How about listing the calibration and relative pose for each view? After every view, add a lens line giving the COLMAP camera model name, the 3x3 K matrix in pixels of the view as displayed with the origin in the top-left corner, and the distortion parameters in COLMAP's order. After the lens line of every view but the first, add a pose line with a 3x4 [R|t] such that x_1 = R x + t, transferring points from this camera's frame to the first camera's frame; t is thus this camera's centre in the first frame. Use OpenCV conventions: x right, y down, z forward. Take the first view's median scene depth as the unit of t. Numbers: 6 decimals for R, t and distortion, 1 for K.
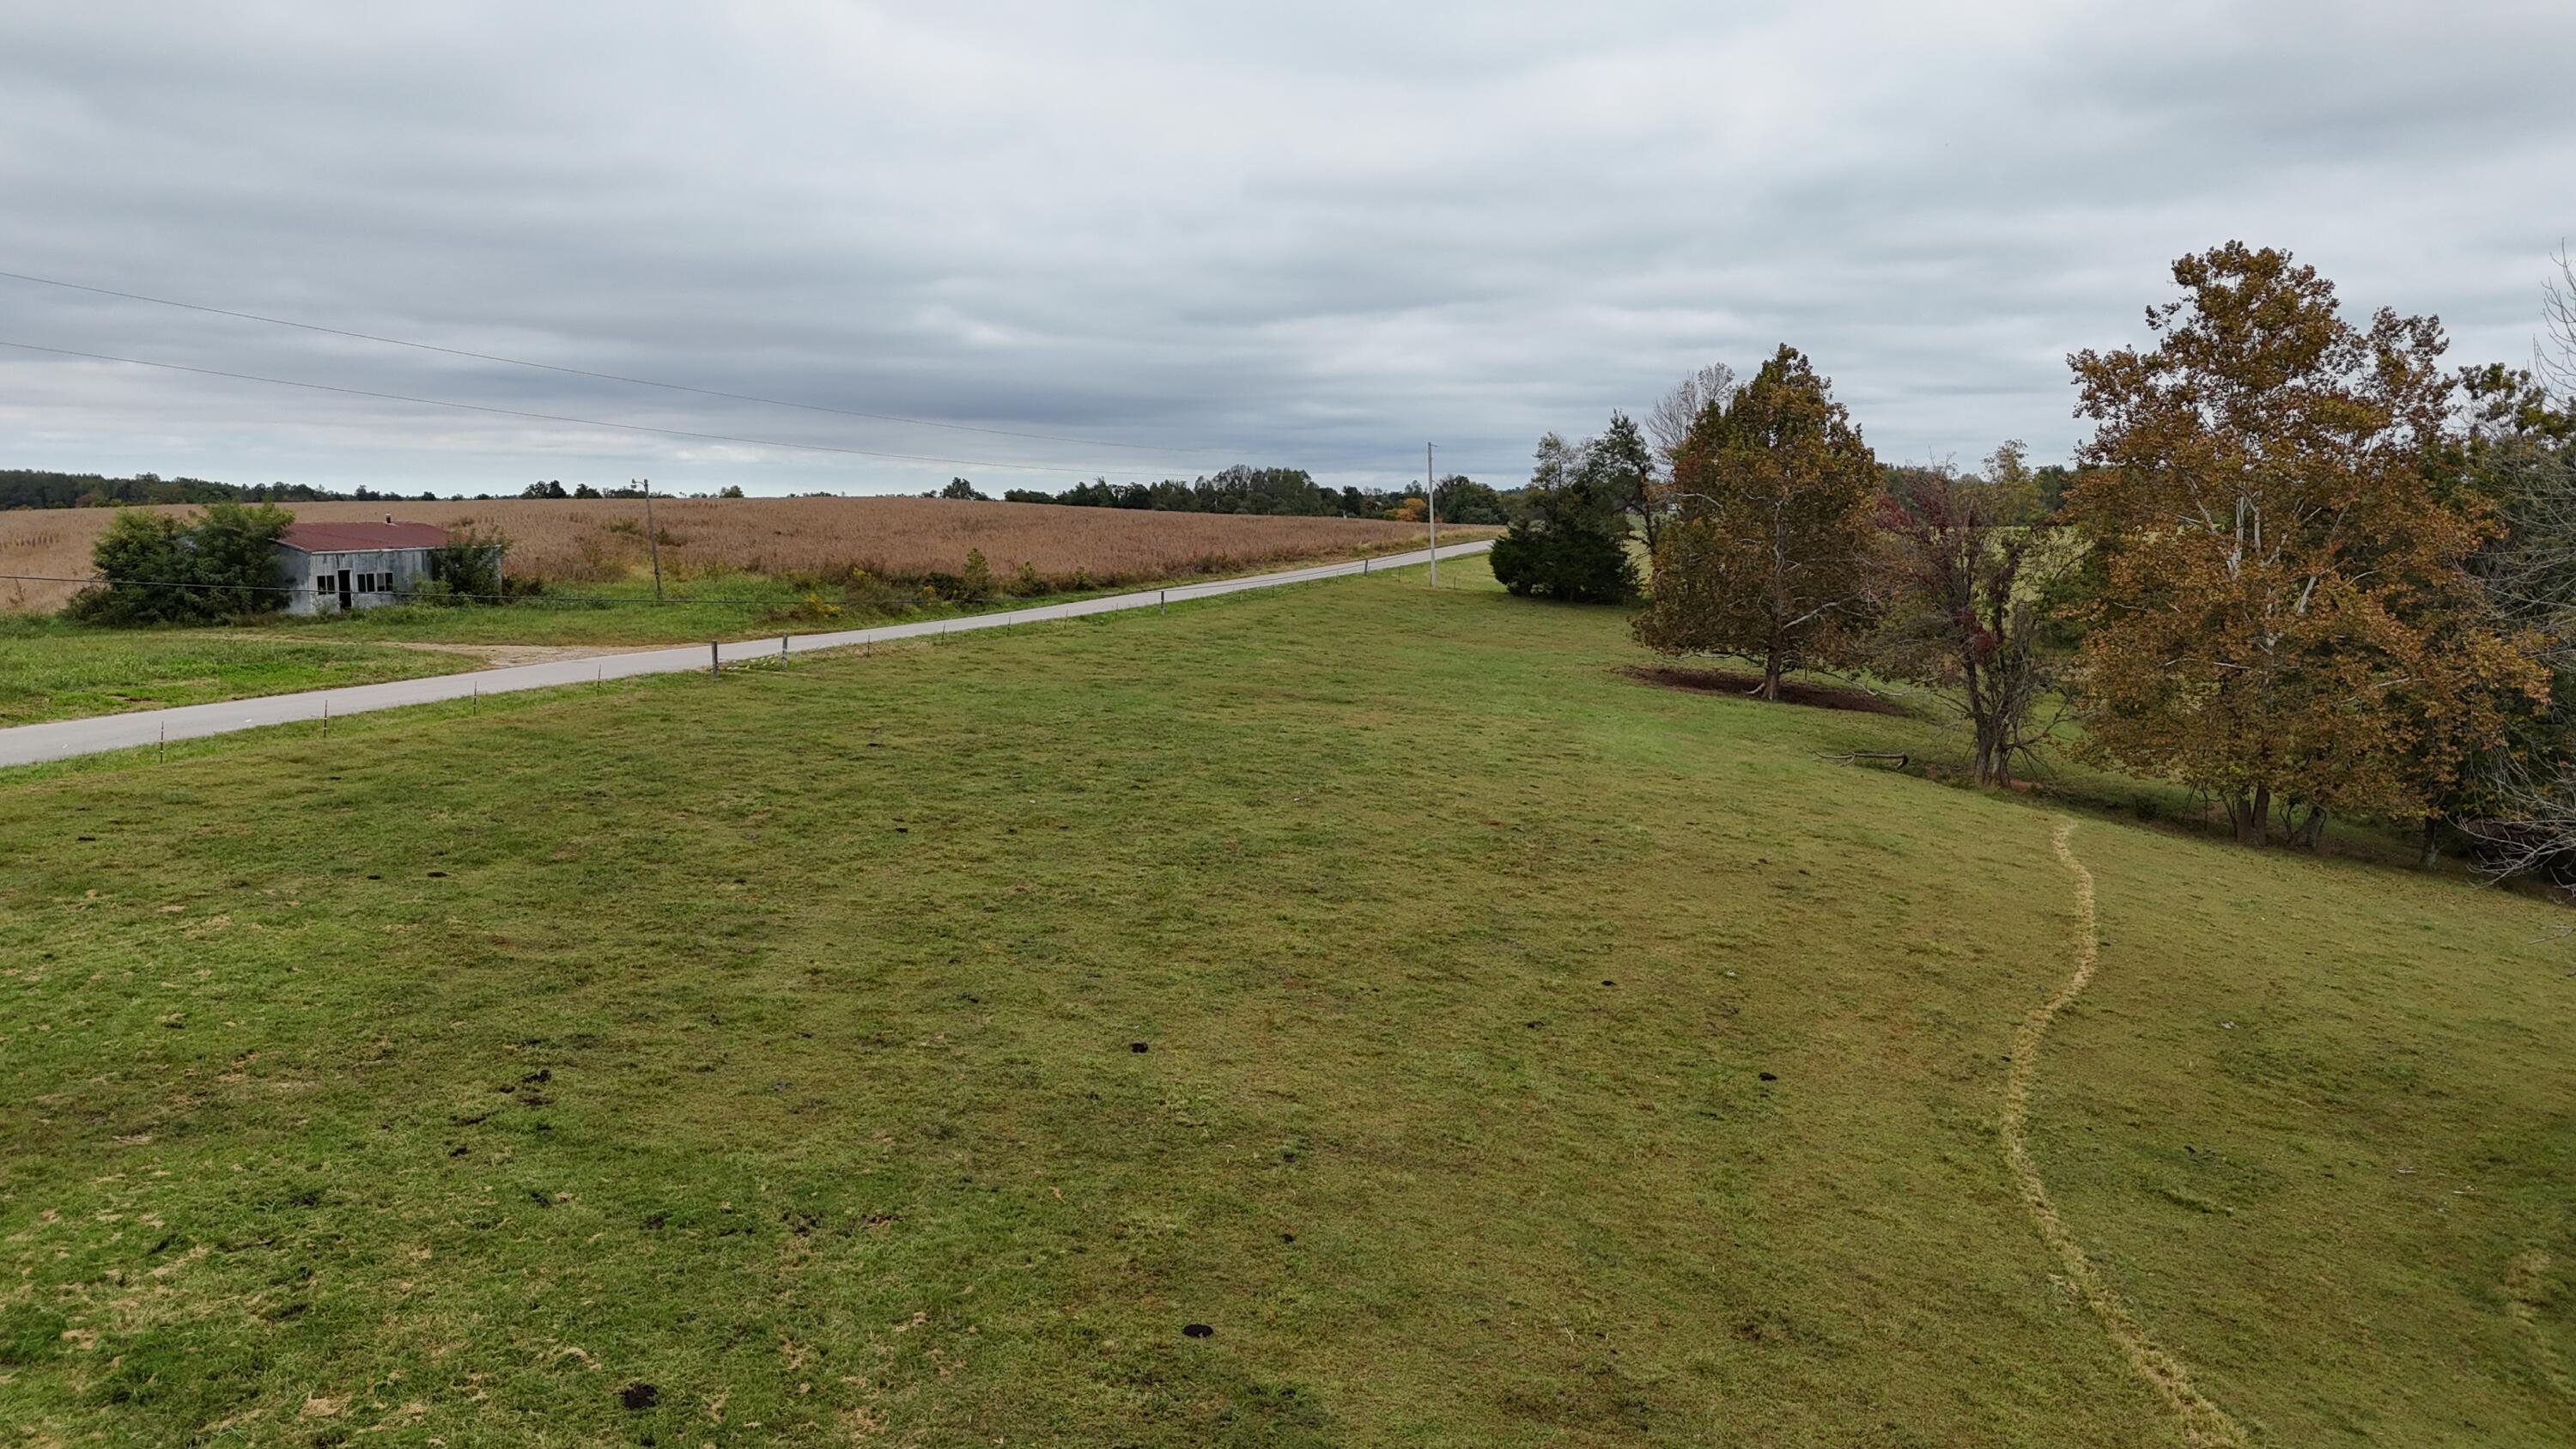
lens RADIAL K [[1891.4, 0, 1301.1], [0, 1891.4, 740.4], [0, 0, 1]] dist [0.083980, -0.080535]
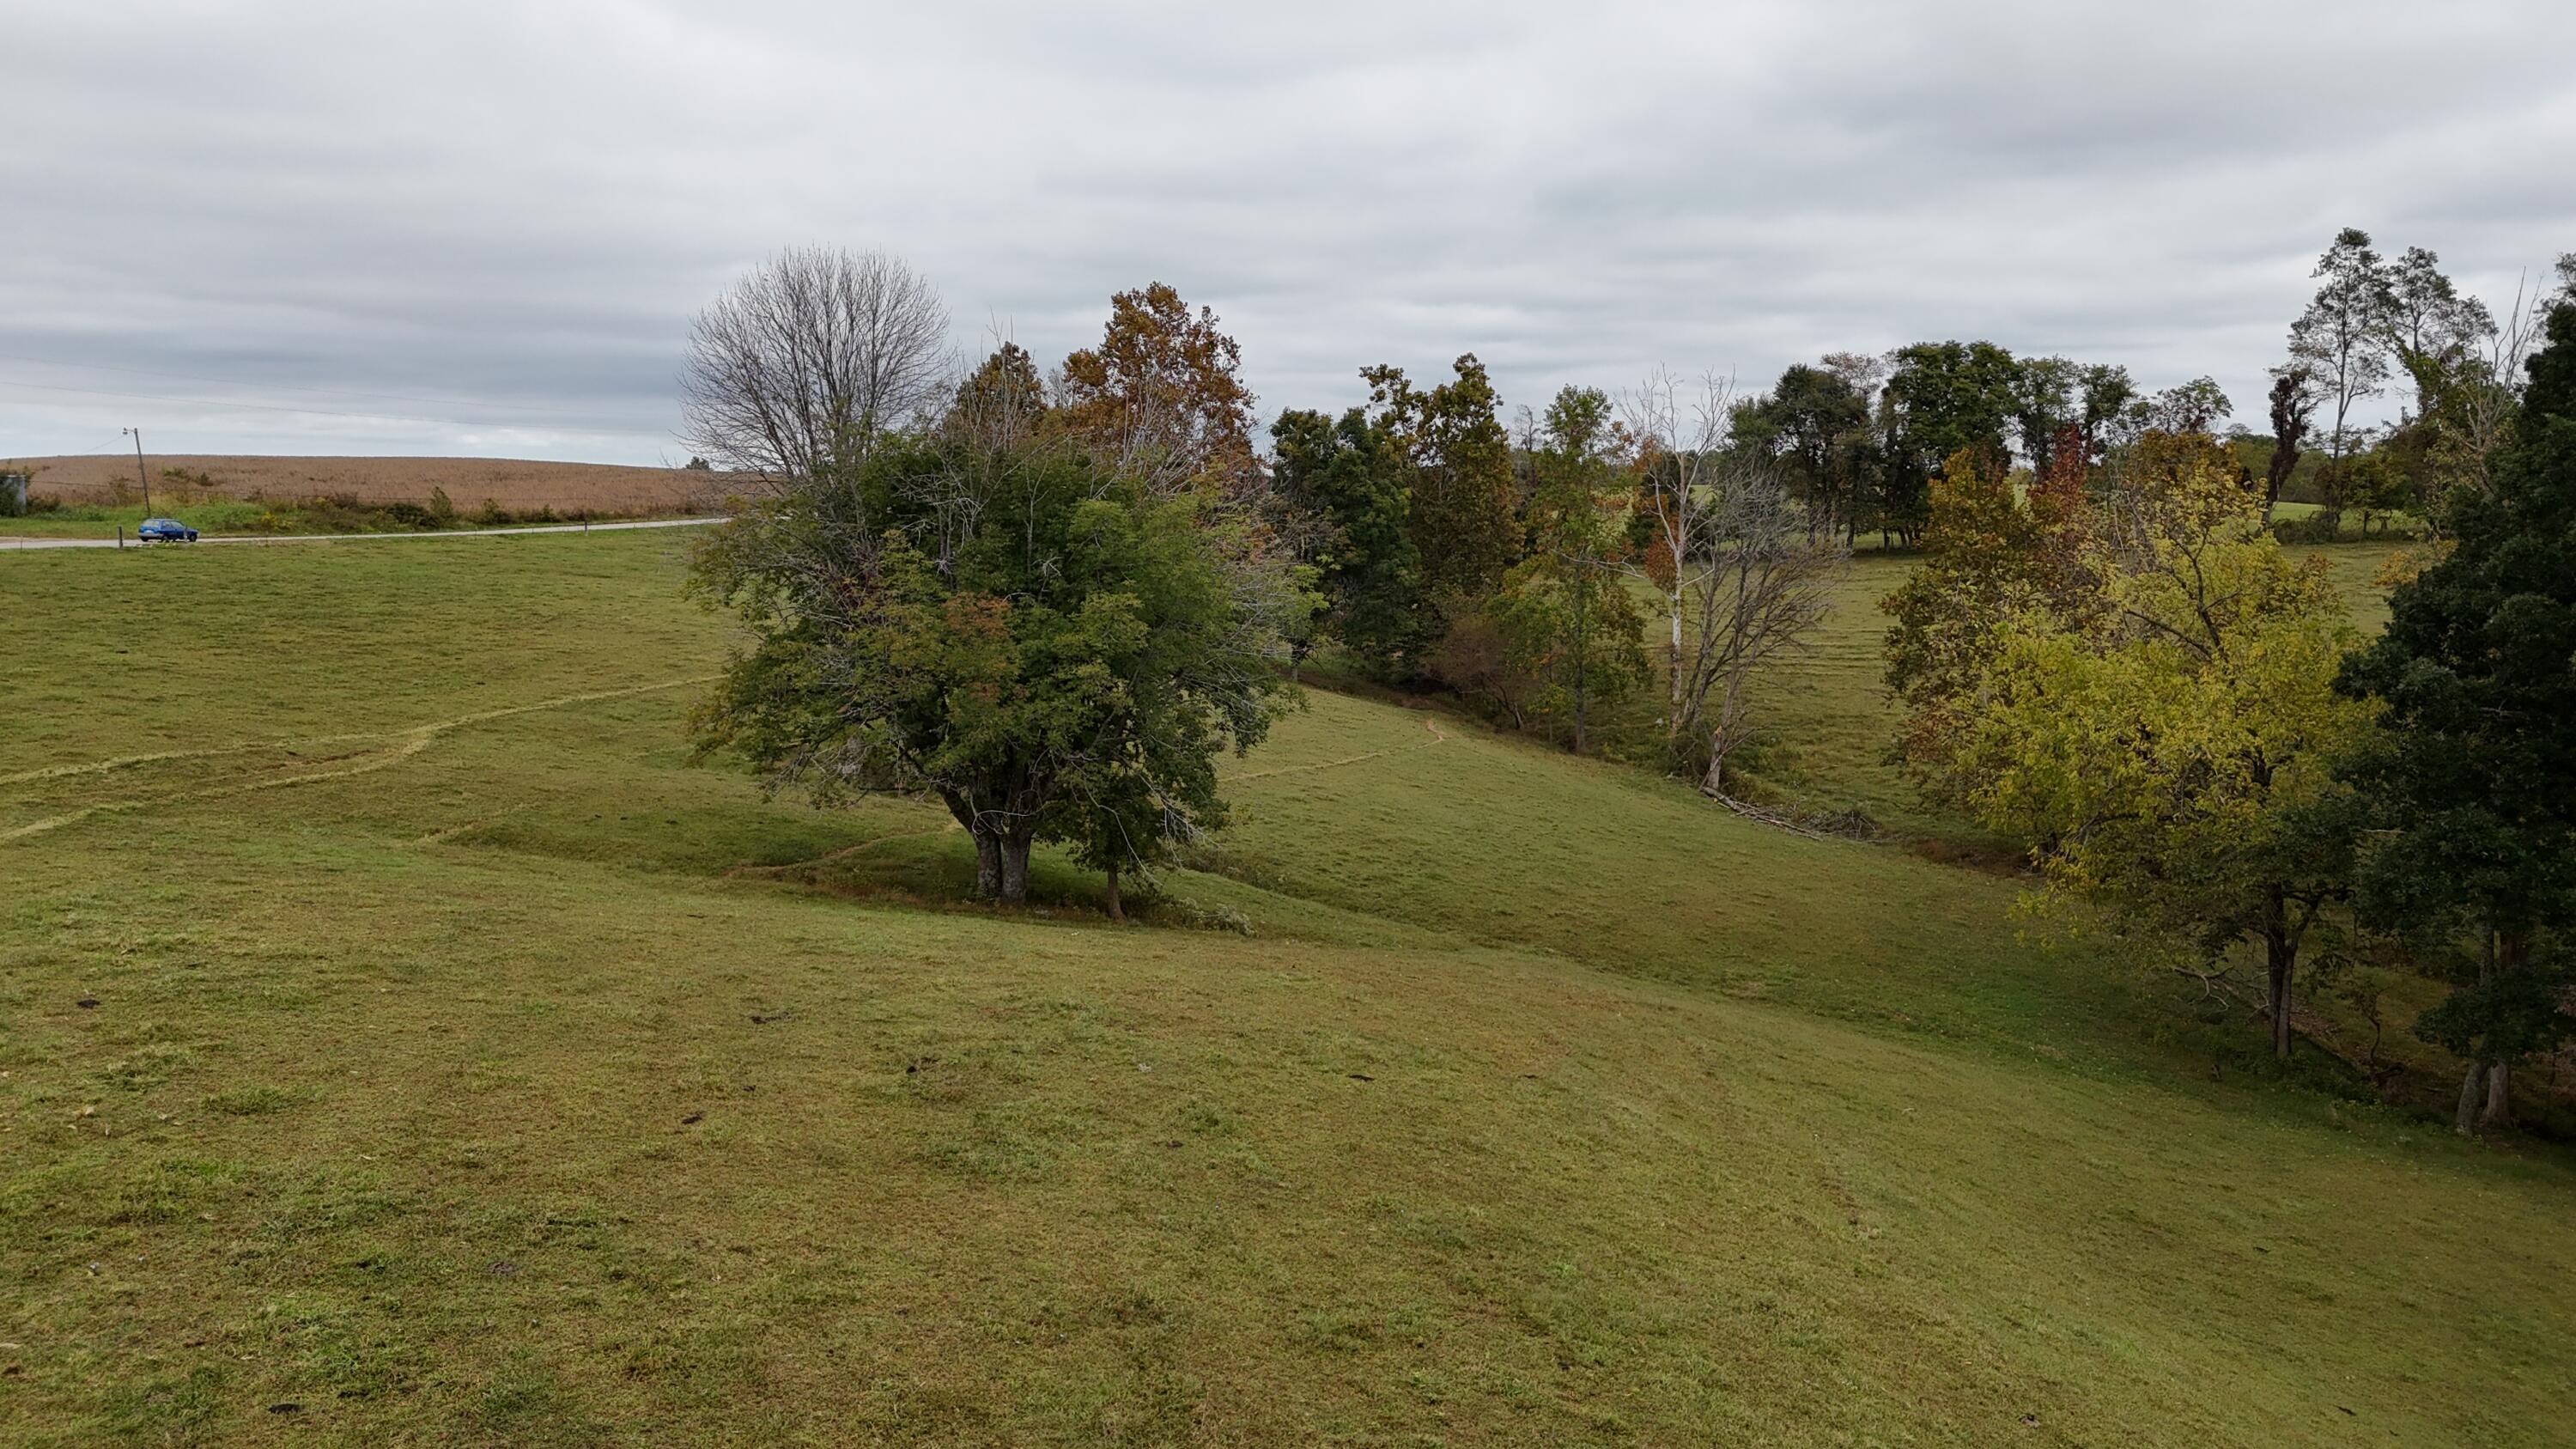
lens RADIAL K [[1891.4, 0, 1287.9], [0, 1891.4, 719.4], [0, 0, 1]] dist [0.083980, -0.080535]
pose [[0.996684, -0.006843, 0.081084, 0.468832], [0.007320, 0.999958, -0.005593, 0.110323], [-0.081043, 0.006168, 0.996692, -0.571862]]
